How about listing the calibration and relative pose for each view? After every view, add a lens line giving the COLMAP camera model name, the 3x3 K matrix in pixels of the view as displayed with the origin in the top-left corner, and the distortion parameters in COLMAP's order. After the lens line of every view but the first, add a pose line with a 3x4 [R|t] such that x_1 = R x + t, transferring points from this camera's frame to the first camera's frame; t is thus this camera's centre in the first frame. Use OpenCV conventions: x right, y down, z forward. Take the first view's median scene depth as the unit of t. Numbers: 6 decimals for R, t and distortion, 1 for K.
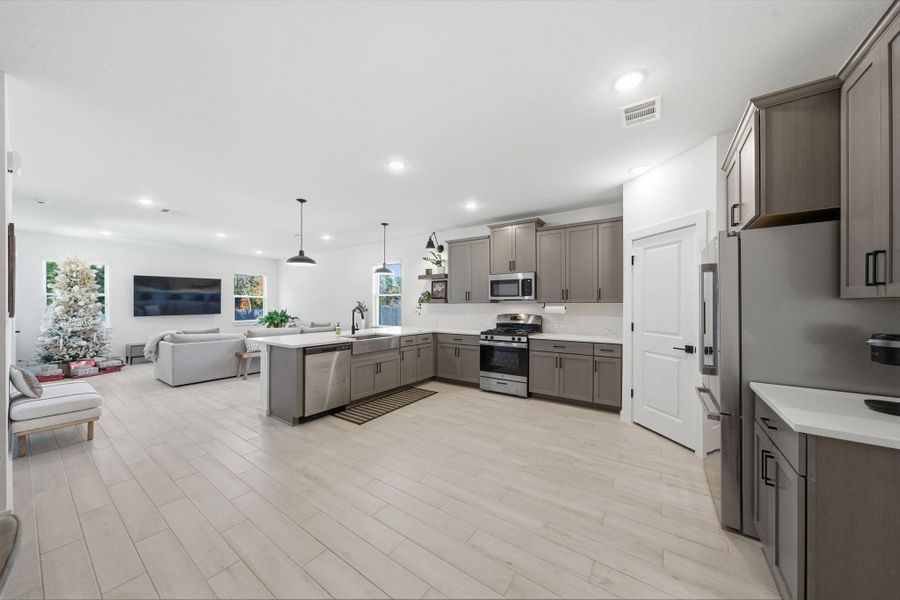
lens RADIAL K [[304.2, 0, 443.5], [0, 304.2, 304.9], [0, 0, 1]] dist [-0.005120, 0.002521]
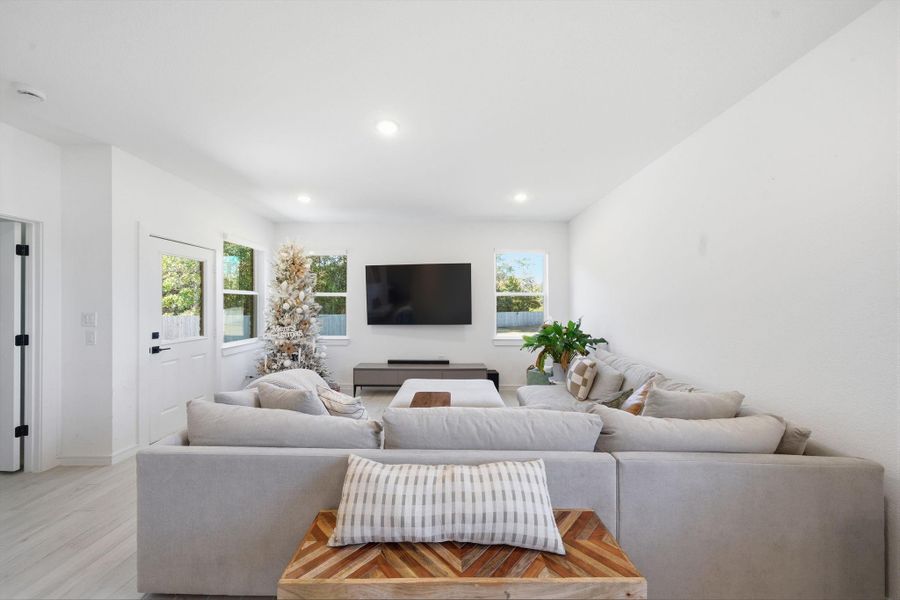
lens RADIAL K [[304.2, 0, 442.8], [0, 304.2, 305.6], [0, 0, 1]] dist [-0.005120, 0.002521]
pose [[0.557970, 0.000988, -0.829861, -0.444164], [-0.004449, 0.999988, -0.001801, -0.007217], [0.829849, 0.004697, 0.557968, 0.990714]]
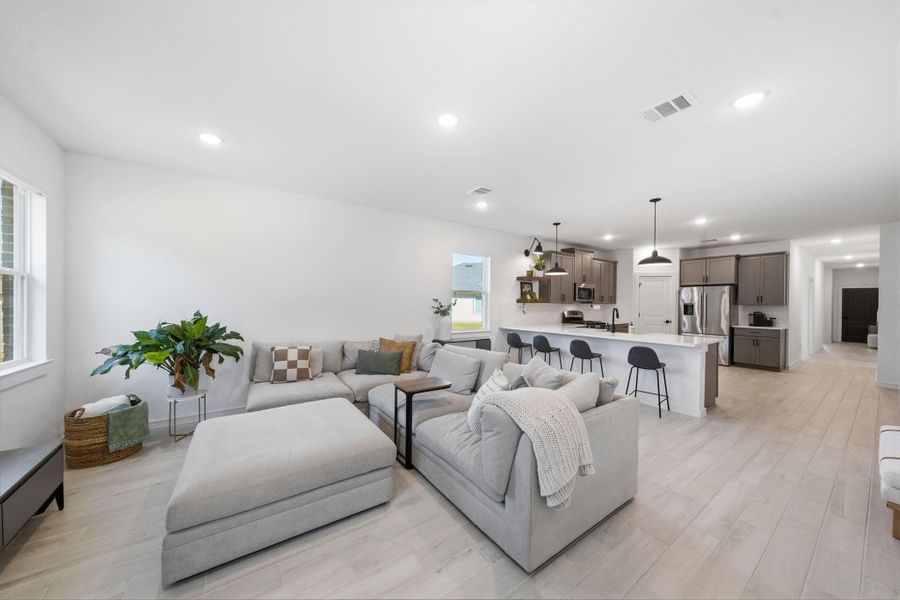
lens RADIAL K [[304.2, 0, 448.5], [0, 304.2, 303.8], [0, 0, 1]] dist [-0.005120, 0.002521]
pose [[0.342098, -0.000272, 0.939664, -1.274691], [-0.006406, 0.999976, 0.002621, -0.004613], [-0.939643, -0.006916, 0.342088, 1.012555]]
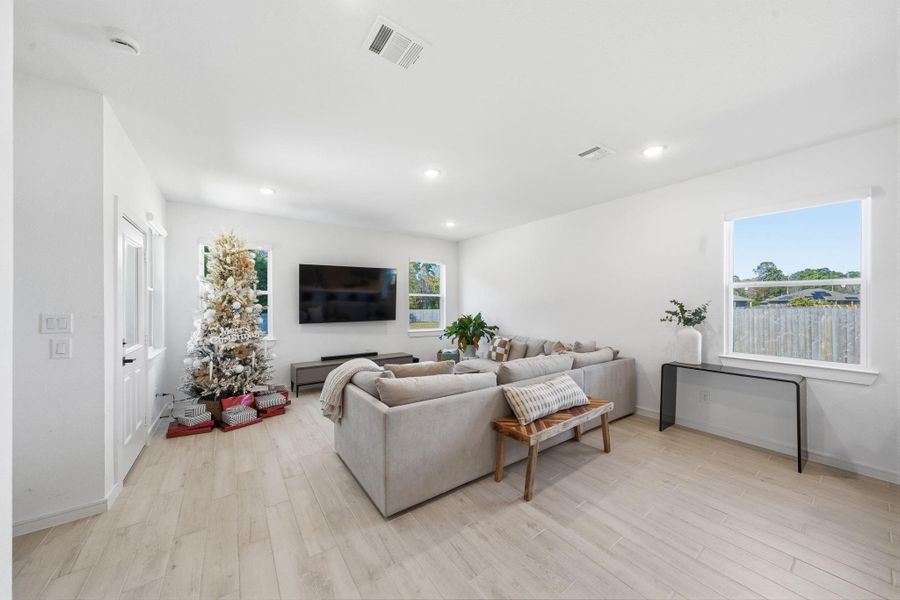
lens RADIAL K [[304.2, 0, 439.8], [0, 304.2, 307.2], [0, 0, 1]] dist [-0.005120, 0.002521]
pose [[0.939557, 0.002539, -0.342383, -0.634246], [-0.000732, 0.999985, 0.005407, -0.004706], [0.342391, -0.004829, 0.939545, 0.602571]]
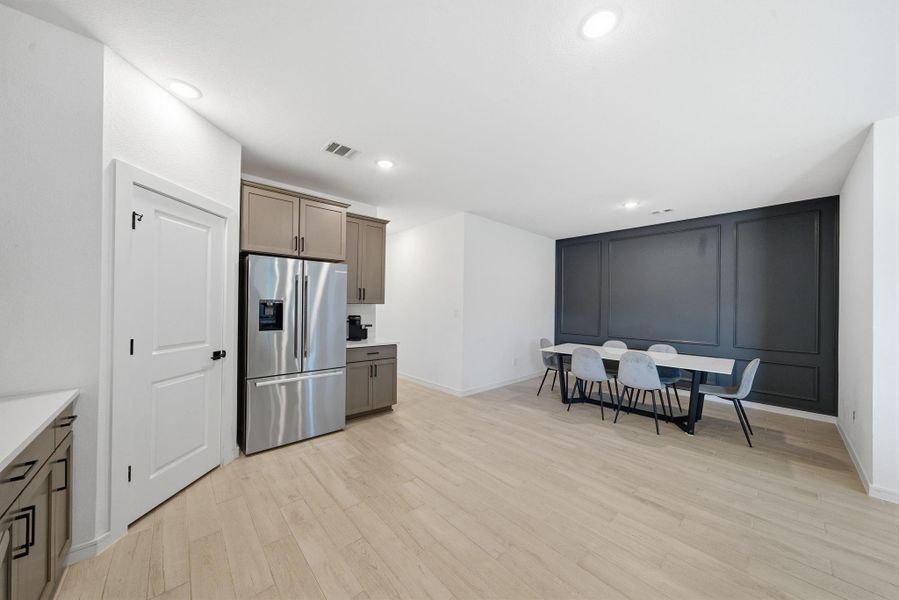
lens RADIAL K [[303.9, 0, 444.5], [0, 303.9, 304.0], [0, 0, 1]] dist [-0.005120, 0.002521]
pose [[-0.975287, -0.011739, 0.220631, -0.015637], [-0.012374, 0.999922, -0.001500, -0.005548], [-0.220596, -0.004193, -0.975356, 0.902625]]
